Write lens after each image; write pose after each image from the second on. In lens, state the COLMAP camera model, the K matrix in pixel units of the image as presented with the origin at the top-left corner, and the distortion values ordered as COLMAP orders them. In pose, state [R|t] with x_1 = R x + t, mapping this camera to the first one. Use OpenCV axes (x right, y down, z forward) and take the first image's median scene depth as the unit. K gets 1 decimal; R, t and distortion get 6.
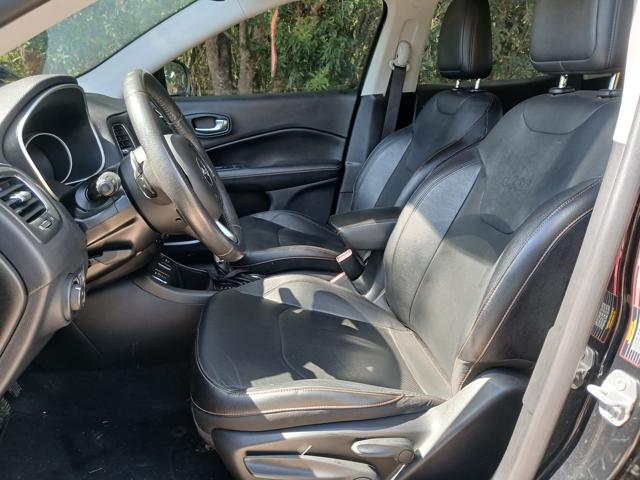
lens RADIAL K [[505.2, 0, 320.2], [0, 505.2, 251.7], [0, 0, 1]] dist [0.029338, -0.066638]
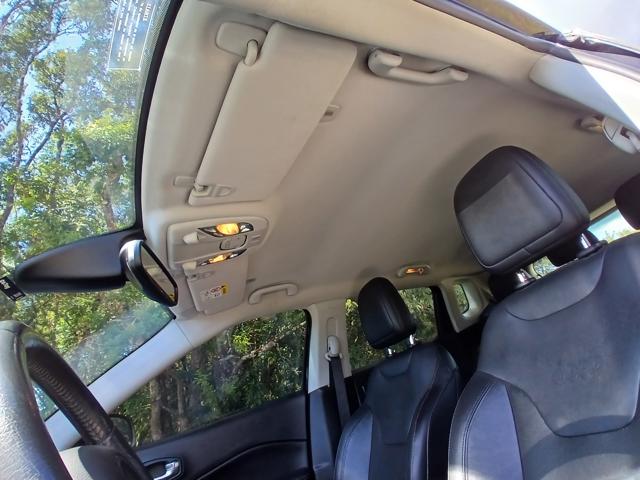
lens RADIAL K [[333.0, 0, 320.0], [0, 333.0, 240.0], [0, 0, 1]] dist [-0.041048, -0.000291]
pose [[0.932273, -0.161468, 0.323722, -0.071626], [0.347750, 0.646592, -0.678961, -0.035621], [-0.099686, 0.745551, 0.658951, 0.299701]]
